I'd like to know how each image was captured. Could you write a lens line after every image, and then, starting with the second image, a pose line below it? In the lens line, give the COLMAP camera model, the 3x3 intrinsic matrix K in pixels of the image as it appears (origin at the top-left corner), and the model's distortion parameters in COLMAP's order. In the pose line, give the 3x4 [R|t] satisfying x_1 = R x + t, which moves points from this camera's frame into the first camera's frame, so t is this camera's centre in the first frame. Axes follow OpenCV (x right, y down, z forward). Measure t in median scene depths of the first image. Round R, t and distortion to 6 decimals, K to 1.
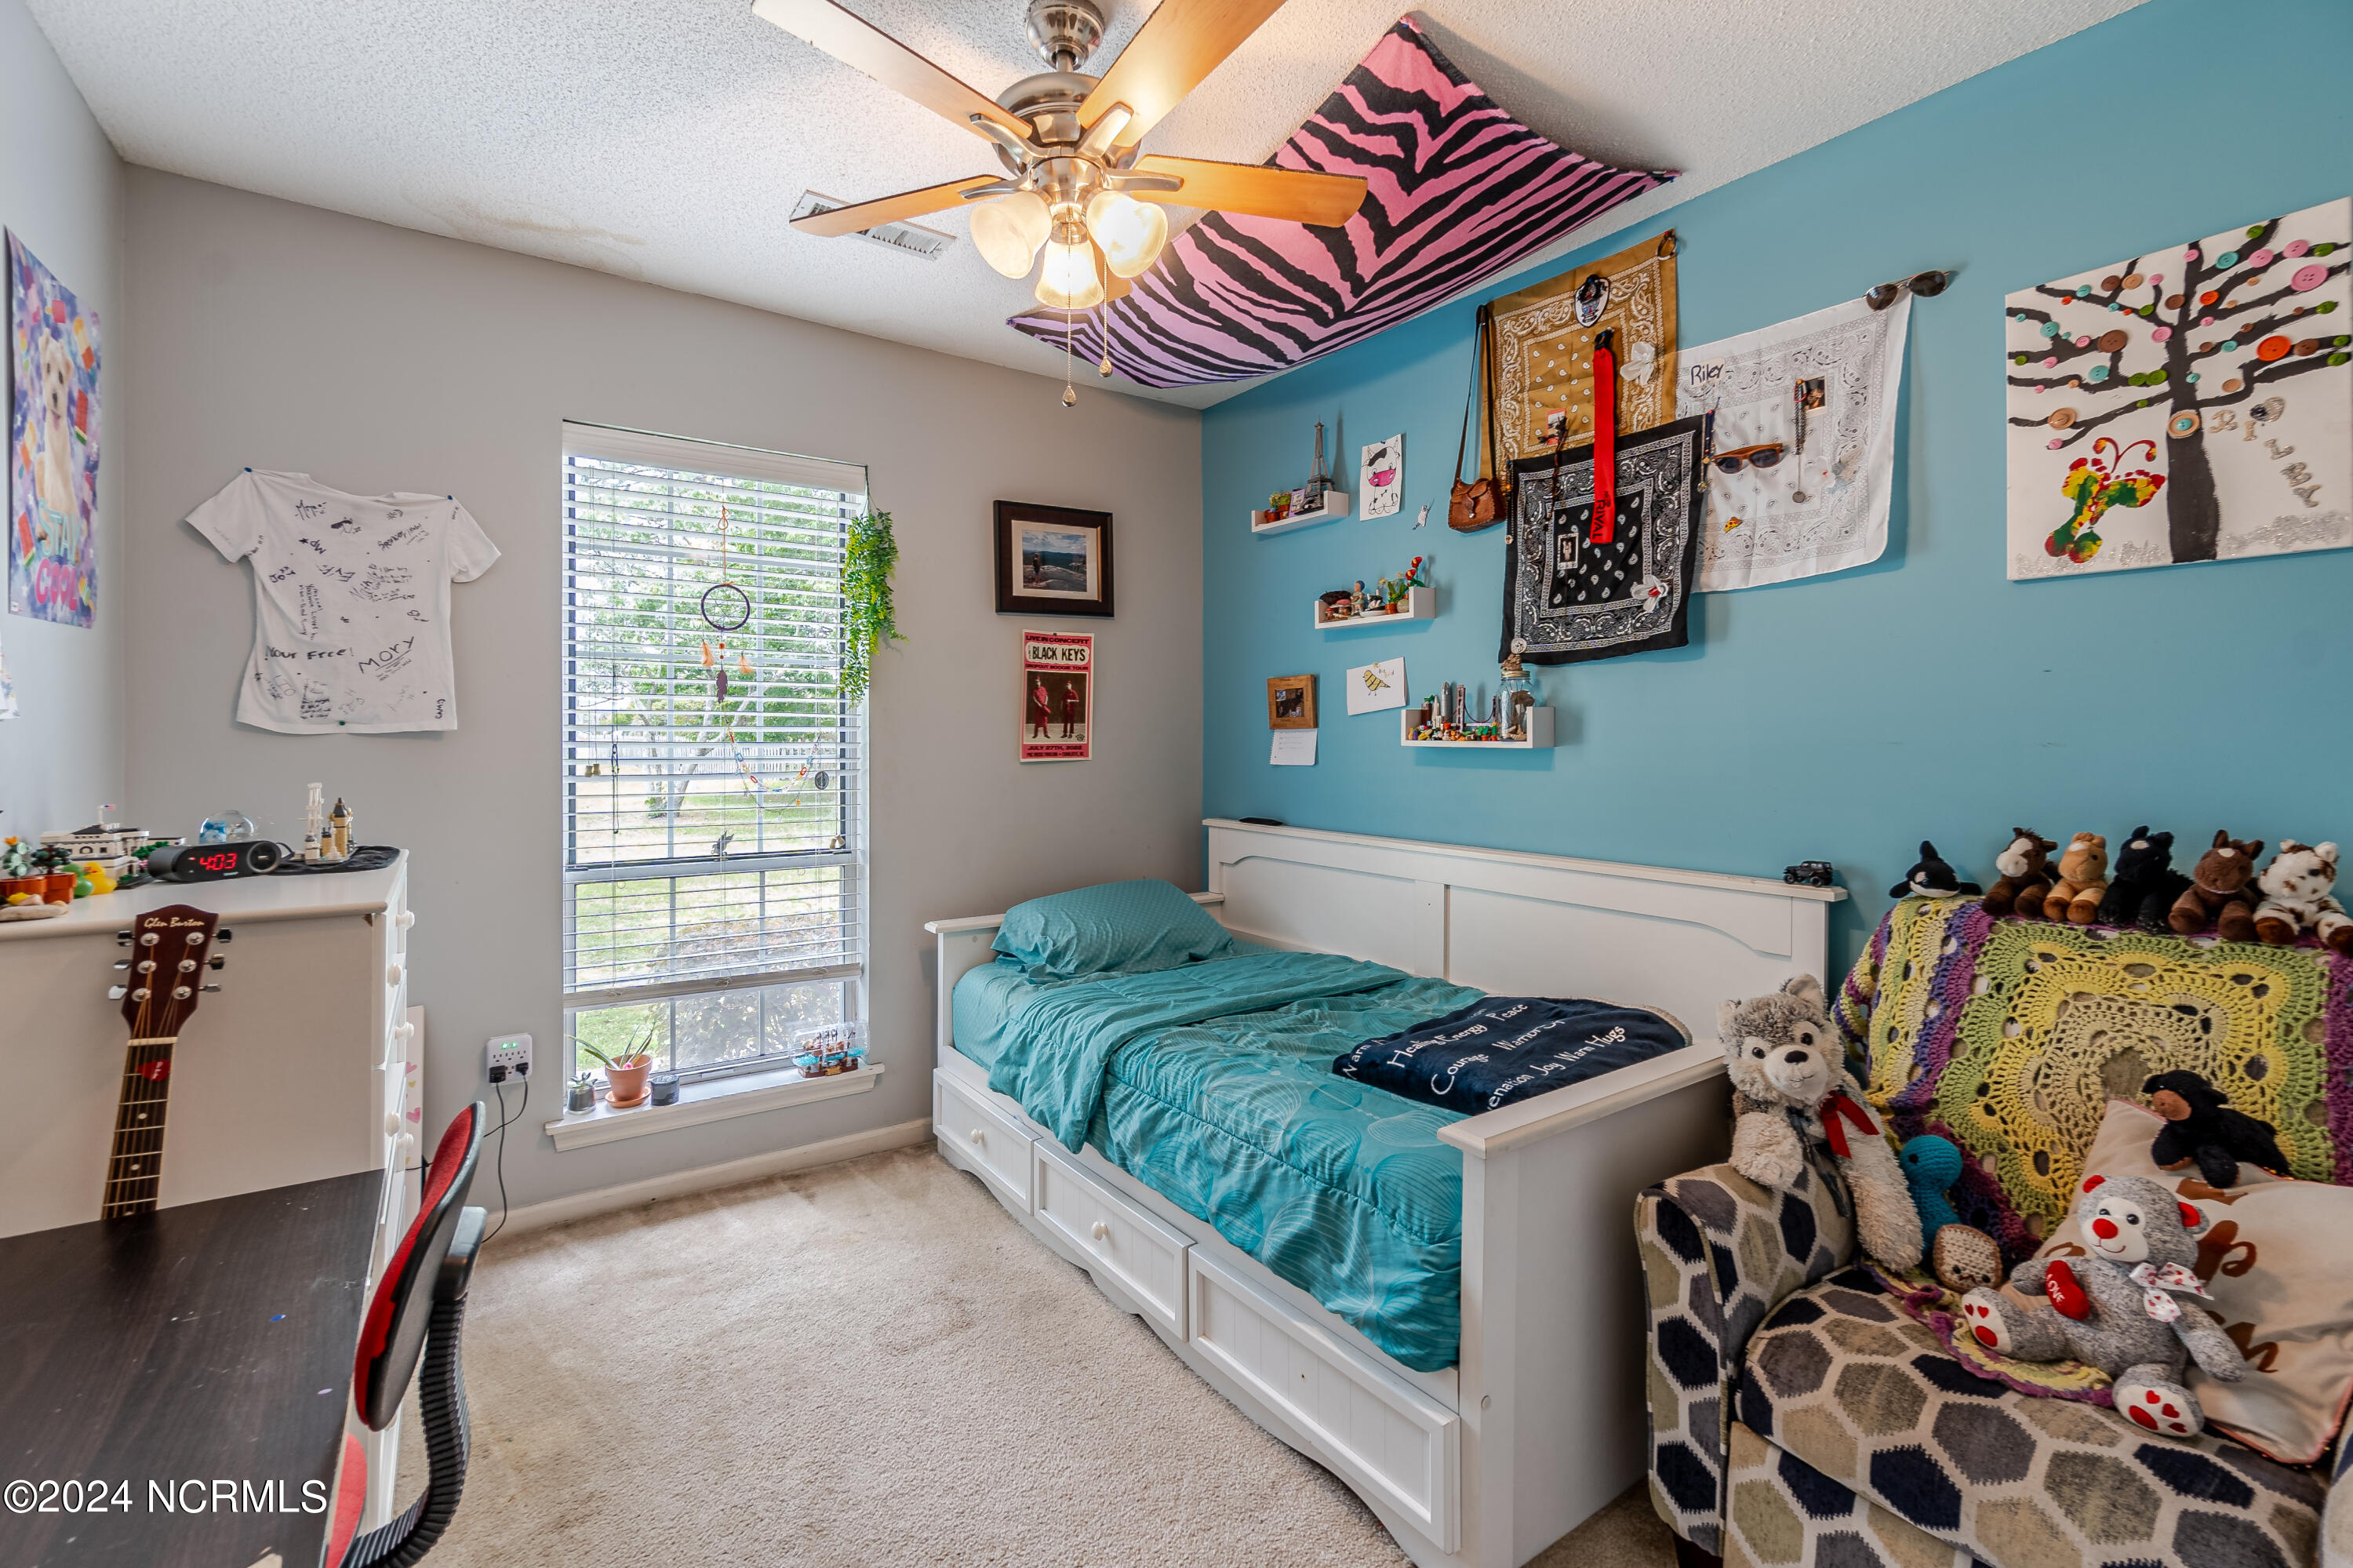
lens RADIAL K [[1027.0, 0, 1171.7], [0, 1027.0, 739.0], [0, 0, 1]] dist [-0.011237, 0.003923]
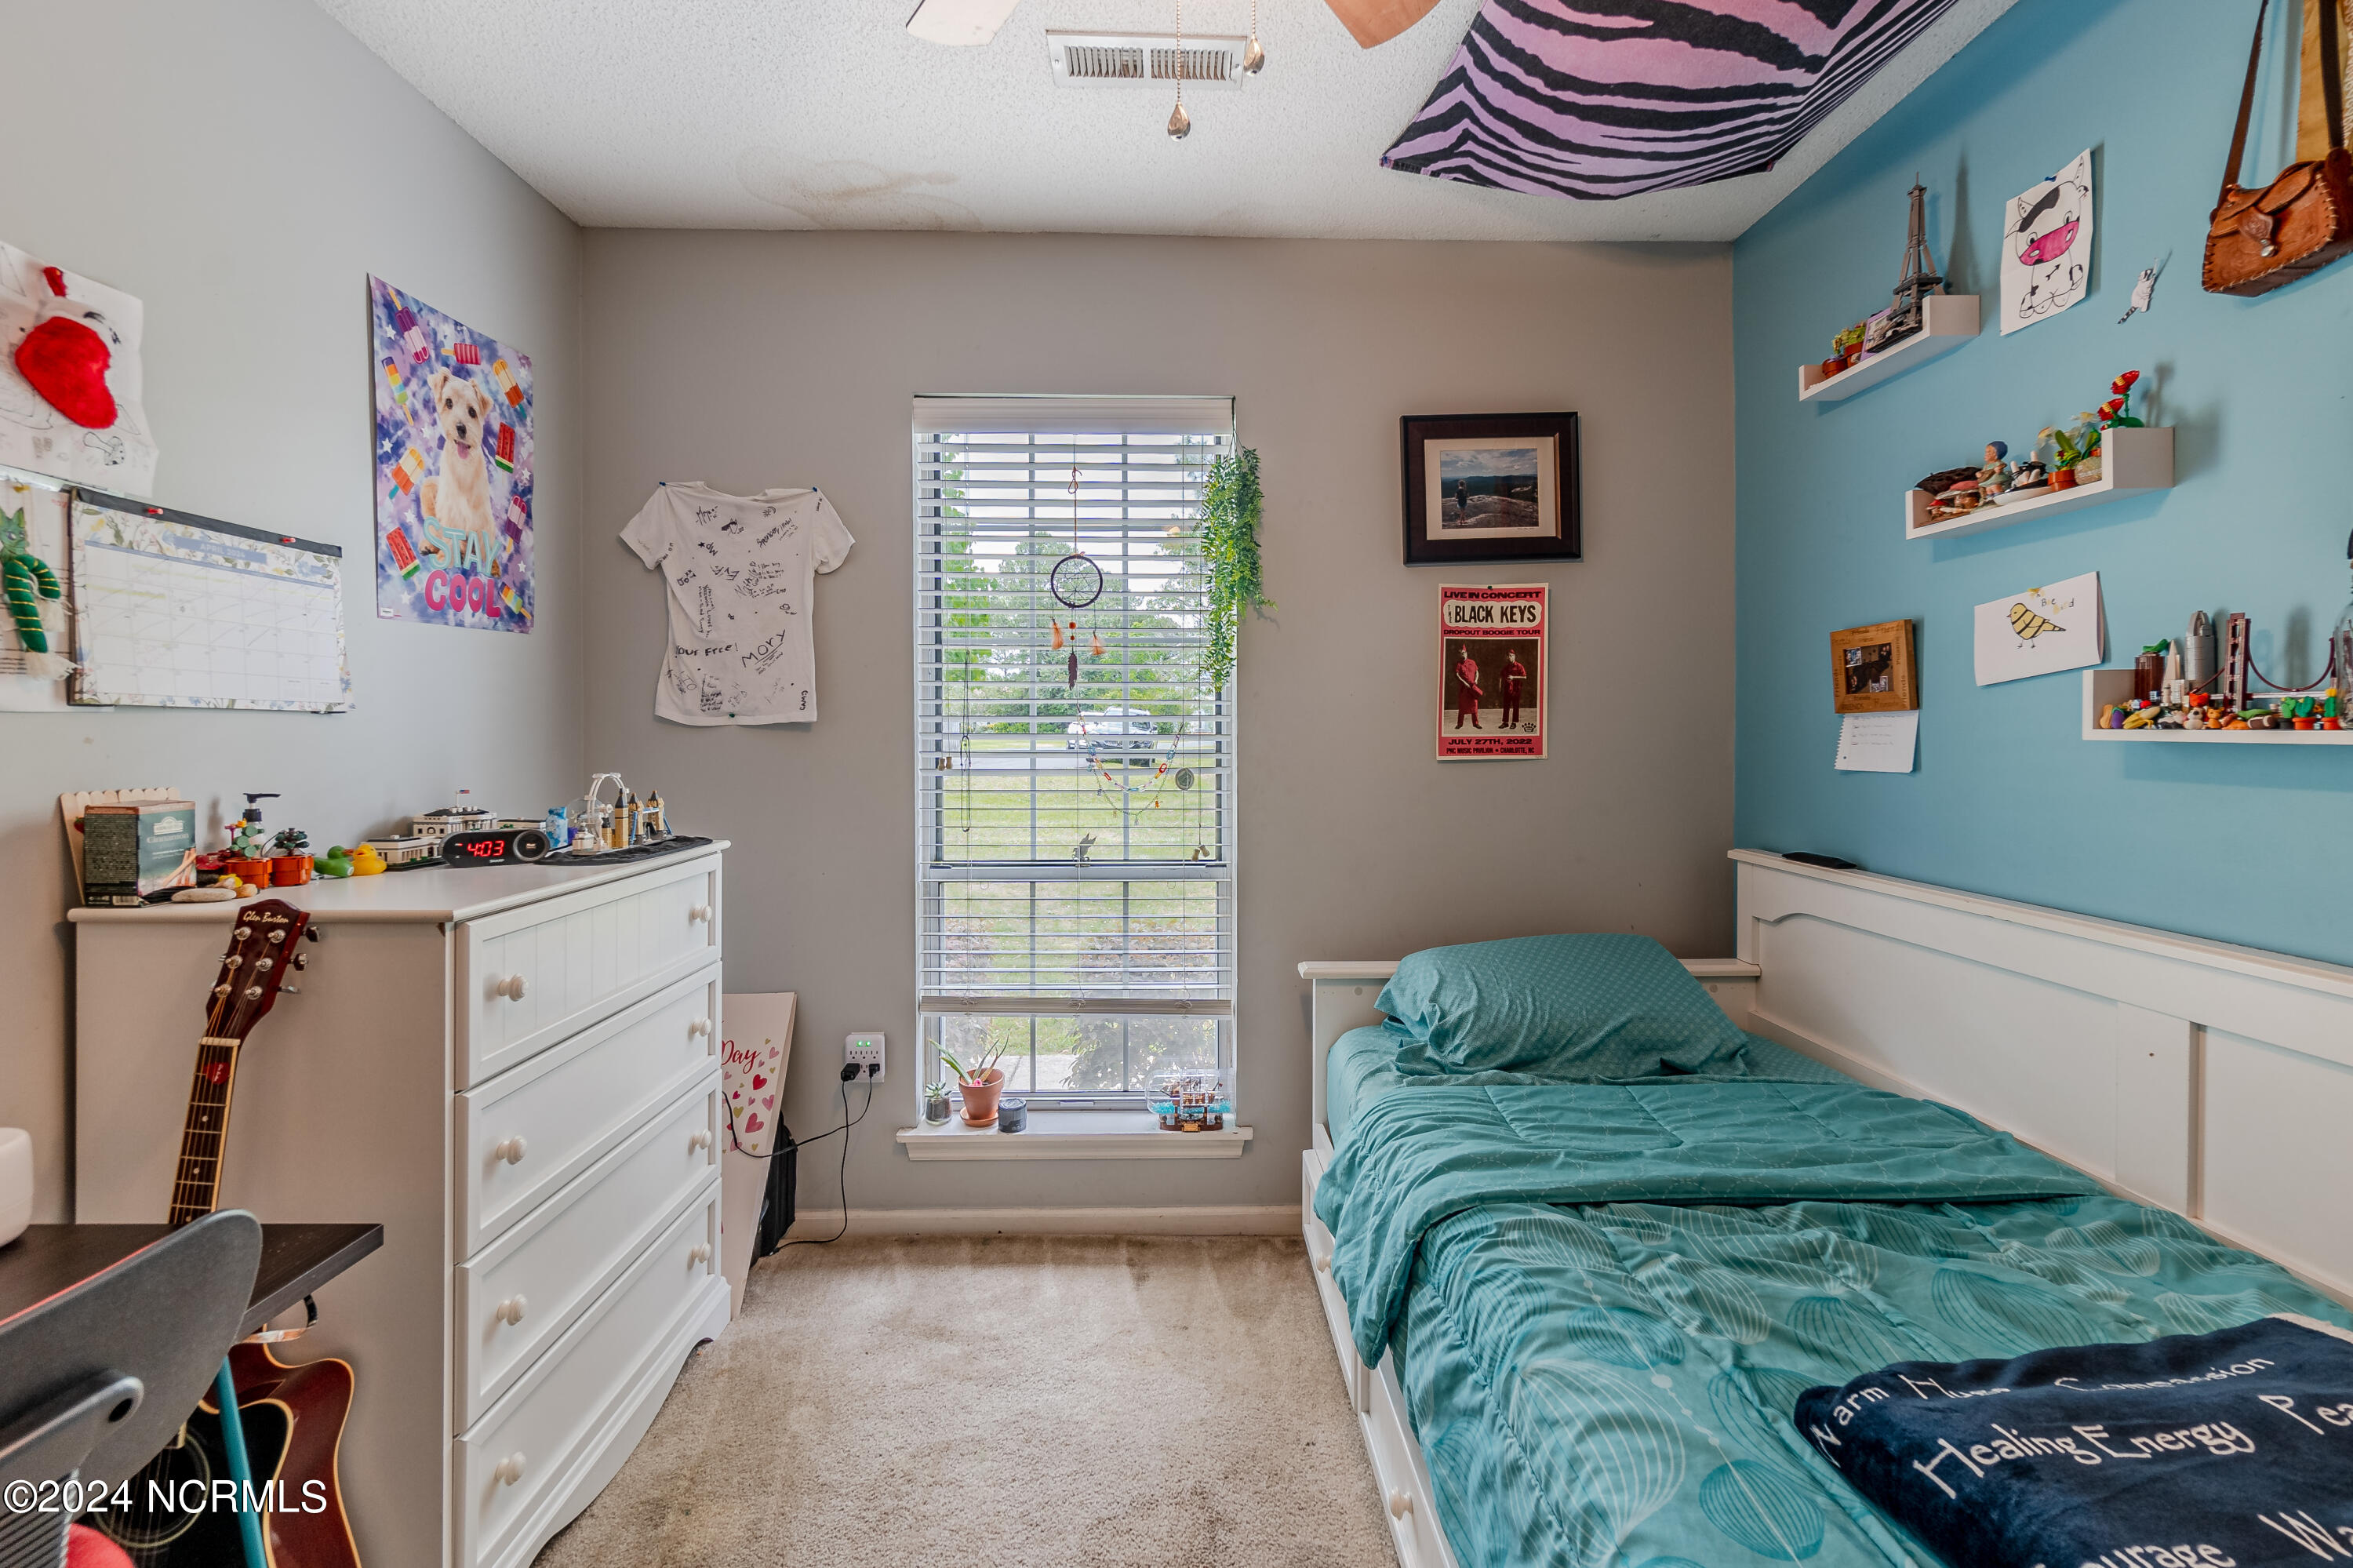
lens RADIAL K [[1027.0, 0, 1171.7], [0, 1027.0, 739.0], [0, 0, 1]] dist [-0.011237, 0.003923]
pose [[0.832692, 0.002195, -0.553732, 0.126375], [0.000840, 0.999986, 0.005227, 0.003099], [0.553735, -0.004818, 0.832679, 0.314801]]
